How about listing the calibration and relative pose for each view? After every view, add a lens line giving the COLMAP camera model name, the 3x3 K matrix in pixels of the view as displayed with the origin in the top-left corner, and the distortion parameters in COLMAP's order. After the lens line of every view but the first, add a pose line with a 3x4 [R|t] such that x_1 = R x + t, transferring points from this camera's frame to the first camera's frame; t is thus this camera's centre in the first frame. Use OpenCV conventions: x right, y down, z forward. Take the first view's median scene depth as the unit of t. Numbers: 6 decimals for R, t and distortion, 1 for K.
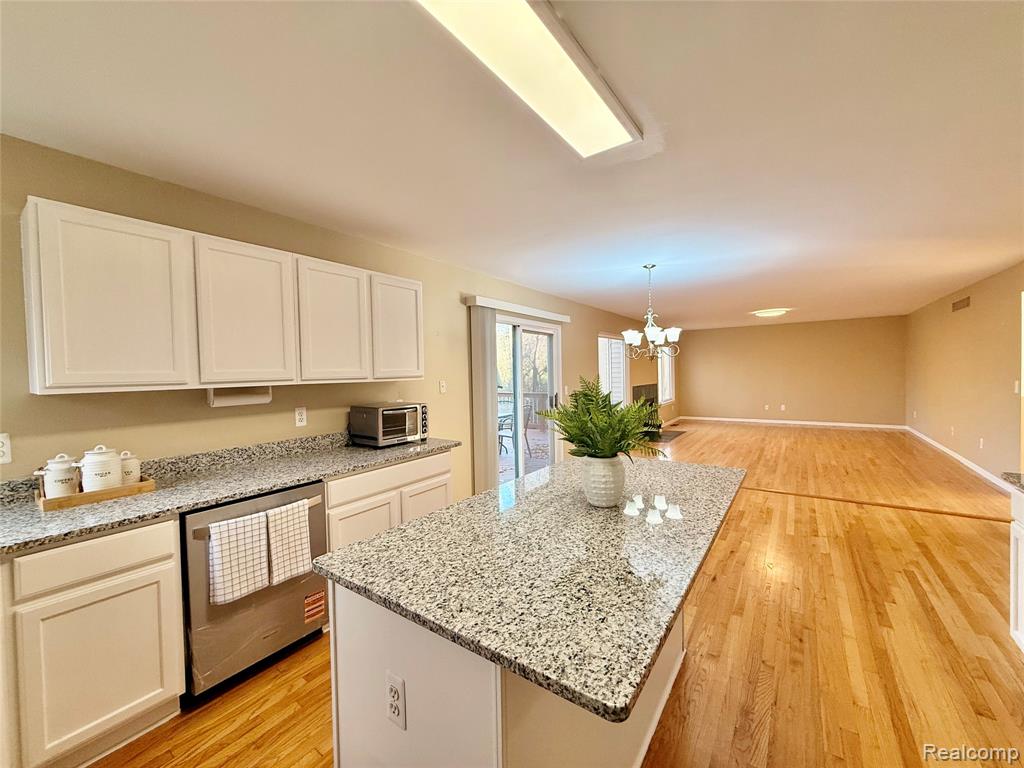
lens RADIAL K [[406.9, 0, 510.4], [0, 406.9, 383.4], [0, 0, 1]] dist [0.000629, -0.000199]
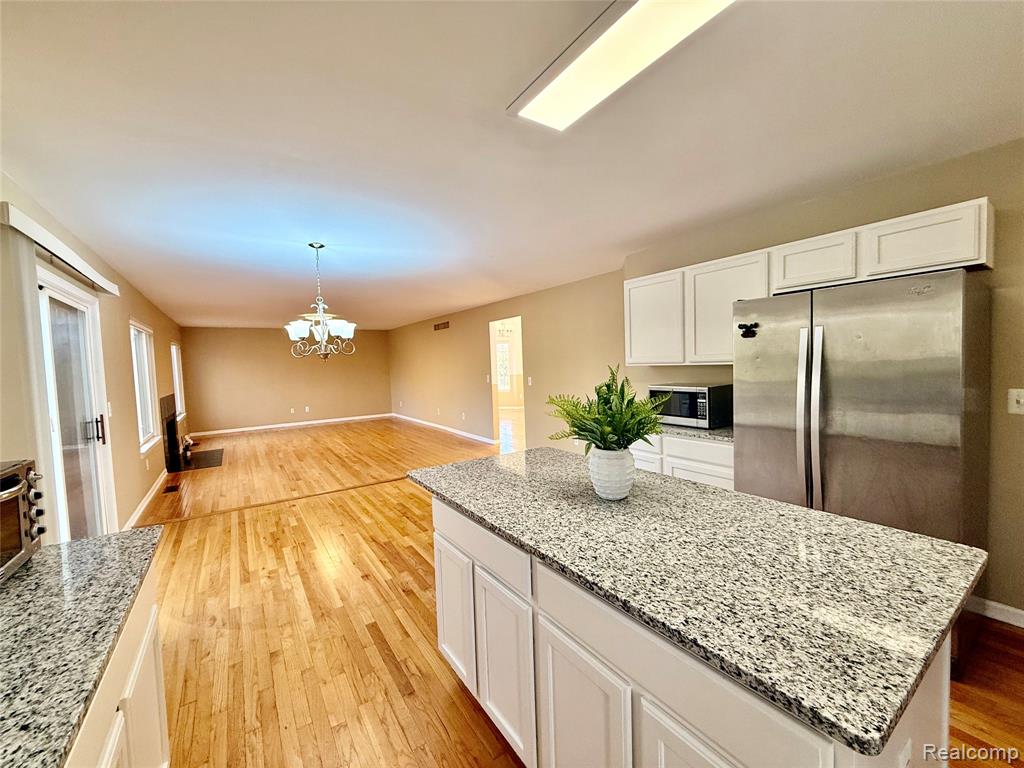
lens RADIAL K [[406.9, 0, 510.4], [0, 406.9, 383.4], [0, 0, 1]] dist [0.000629, -0.000199]
pose [[0.345325, -0.037544, 0.937732, -0.891131], [0.051102, 0.998469, 0.021157, -0.011593], [-0.937091, 0.040614, 0.346715, 1.016656]]
